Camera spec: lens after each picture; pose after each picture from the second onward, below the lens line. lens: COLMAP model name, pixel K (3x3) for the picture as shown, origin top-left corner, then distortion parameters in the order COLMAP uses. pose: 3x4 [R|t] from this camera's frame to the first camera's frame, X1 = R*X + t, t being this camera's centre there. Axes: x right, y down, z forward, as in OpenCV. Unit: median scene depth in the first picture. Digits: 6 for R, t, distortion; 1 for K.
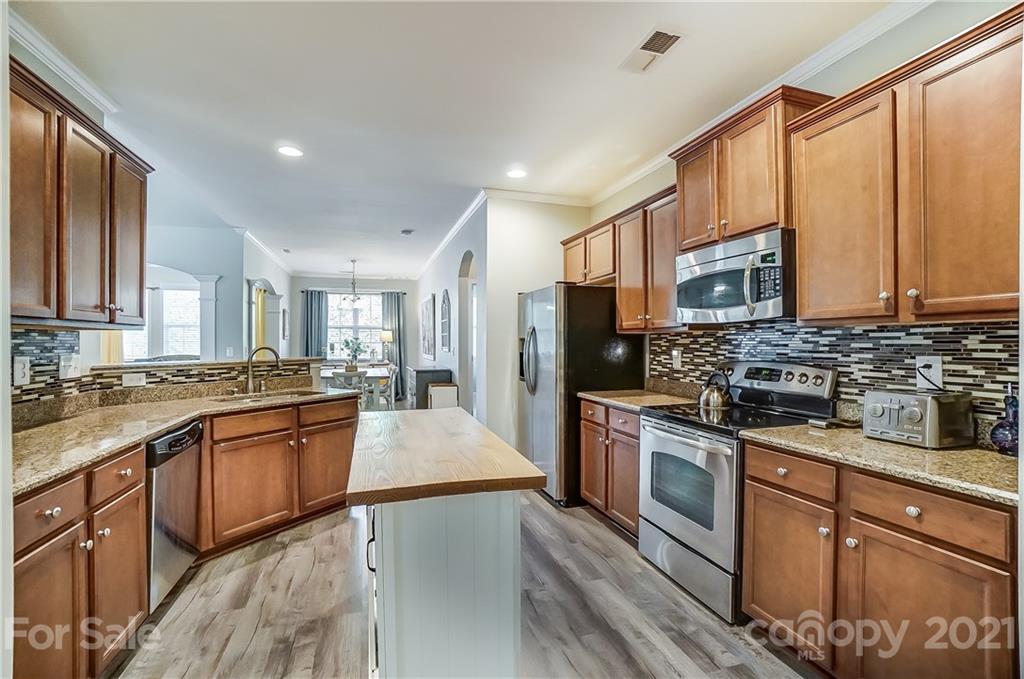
lens RADIAL K [[449.9, 0, 508.8], [0, 449.9, 344.9], [0, 0, 1]] dist [-0.068624, 0.022702]
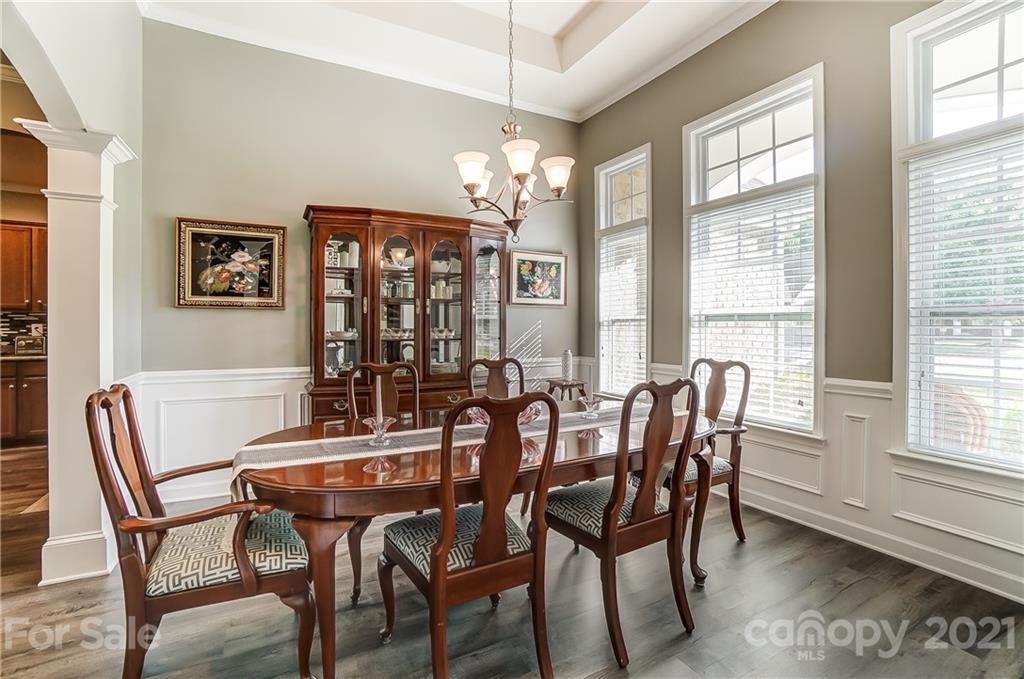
lens RADIAL K [[453.1, 0, 503.6], [0, 453.1, 329.6], [0, 0, 1]] dist [-0.064575, 0.021513]
pose [[-0.187005, -0.002297, 0.982356, -1.374735], [0.003050, 0.999991, 0.002919, 0.037980], [-0.982354, 0.003542, -0.186996, -0.839906]]
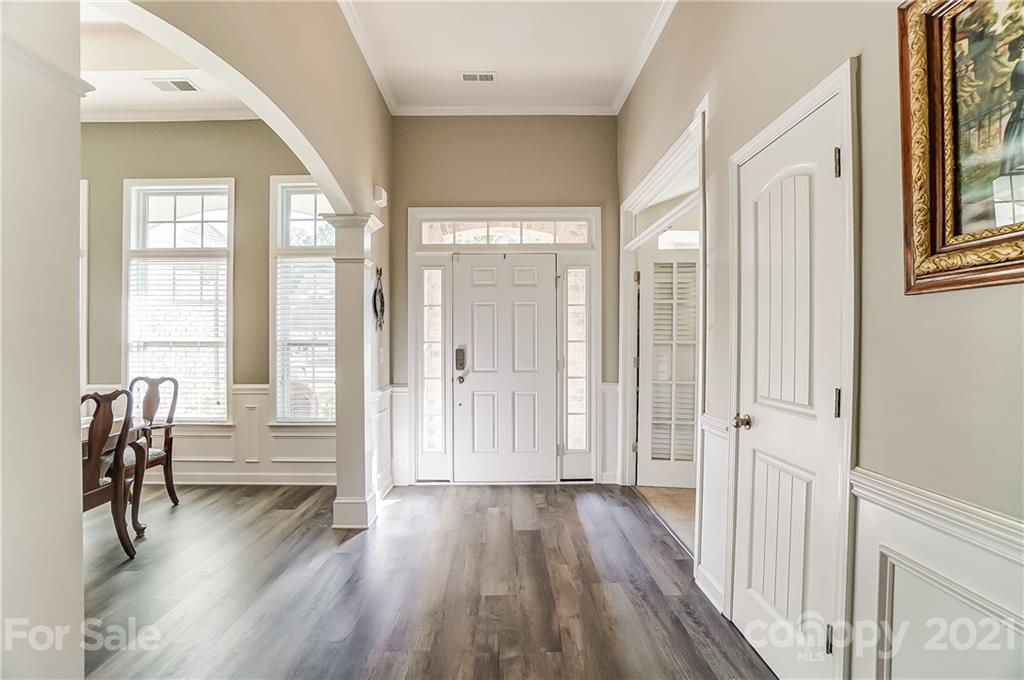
lens RADIAL K [[481.8, 0, 527.9], [0, 481.8, 346.1], [0, 0, 1]] dist [-0.032295, 0.000983]
pose [[-0.955980, 0.002383, 0.293423, -1.935289], [0.004799, 0.999960, 0.007516, 0.013910], [-0.293393, 0.008593, -0.955953, -0.498559]]
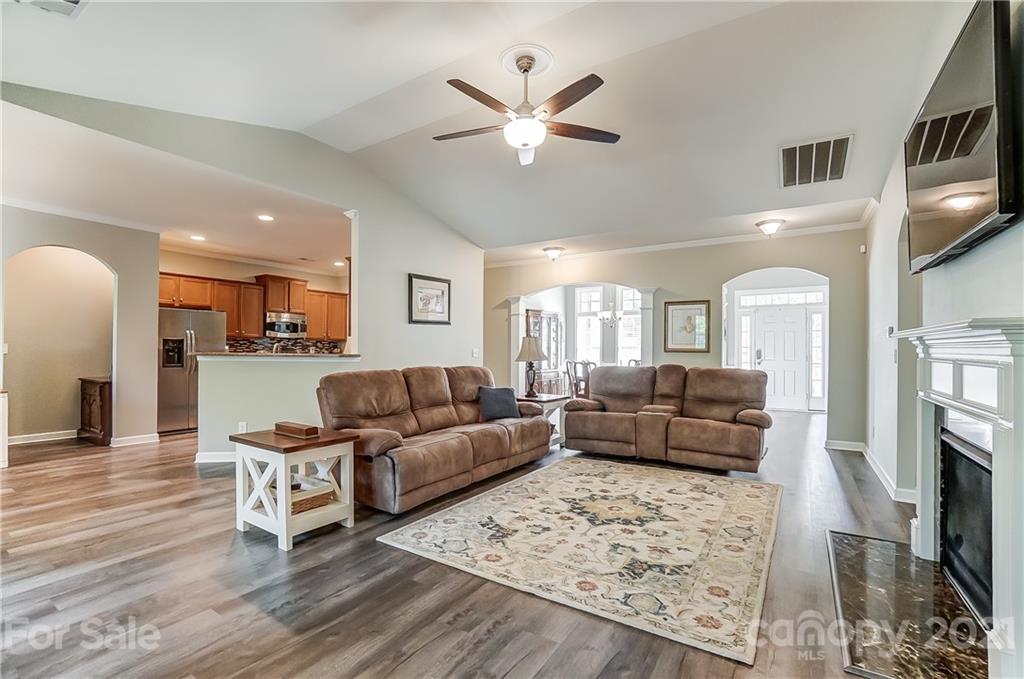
lens RADIAL K [[458.5, 0, 509.2], [0, 458.5, 341.7], [0, 0, 1]] dist [-0.072309, 0.030688]
pose [[-0.640267, 0.009034, 0.768099, -2.624966], [-0.002022, 0.999908, -0.013447, 0.018302], [-0.768150, -0.010163, -0.640190, 1.566977]]
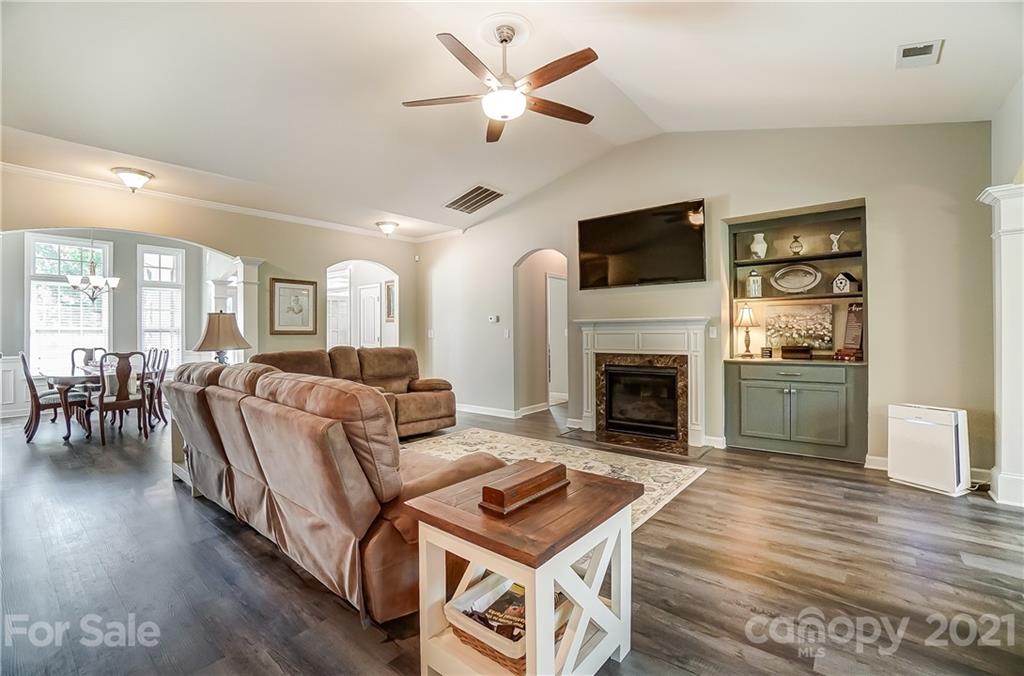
lens RADIAL K [[453.1, 0, 503.6], [0, 453.1, 328.1], [0, 0, 1]] dist [-0.064575, 0.021513]
pose [[-0.840897, 0.004585, -0.541176, -1.153334], [0.007514, 0.999967, -0.003203, 0.022405], [0.541143, -0.006760, -0.840903, 1.722317]]
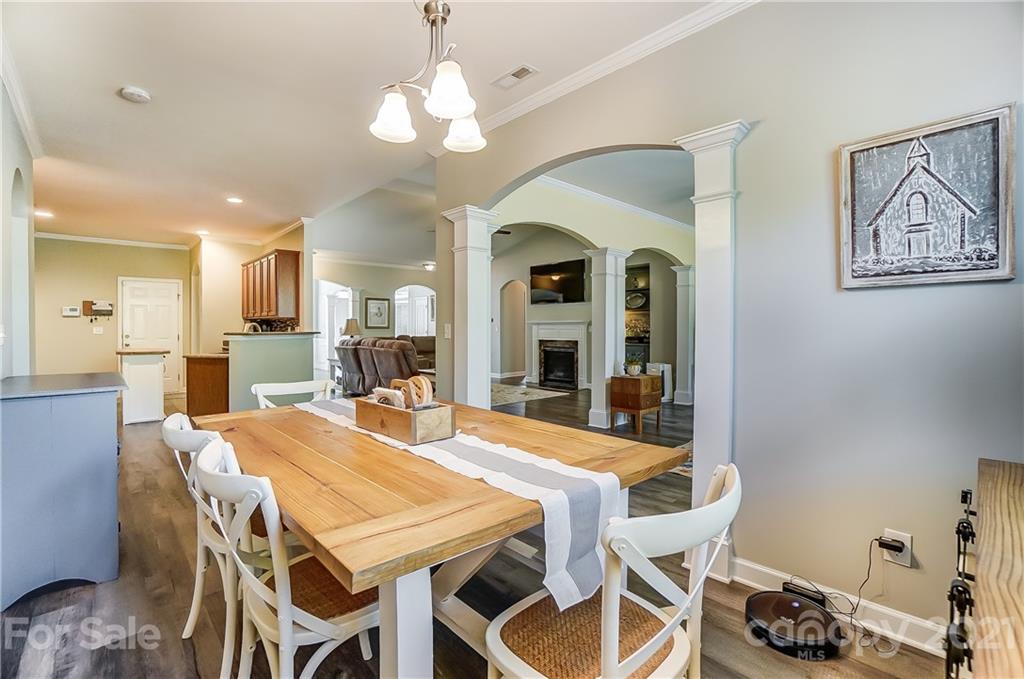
lens RADIAL K [[454.9, 0, 505.6], [0, 454.9, 327.4], [0, 0, 1]] dist [-0.064673, 0.023288]
pose [[-0.903011, 0.003770, -0.429601, -0.801317], [0.002062, 0.999988, 0.004440, 0.013971], [0.429613, 0.003124, -0.903008, 3.320395]]
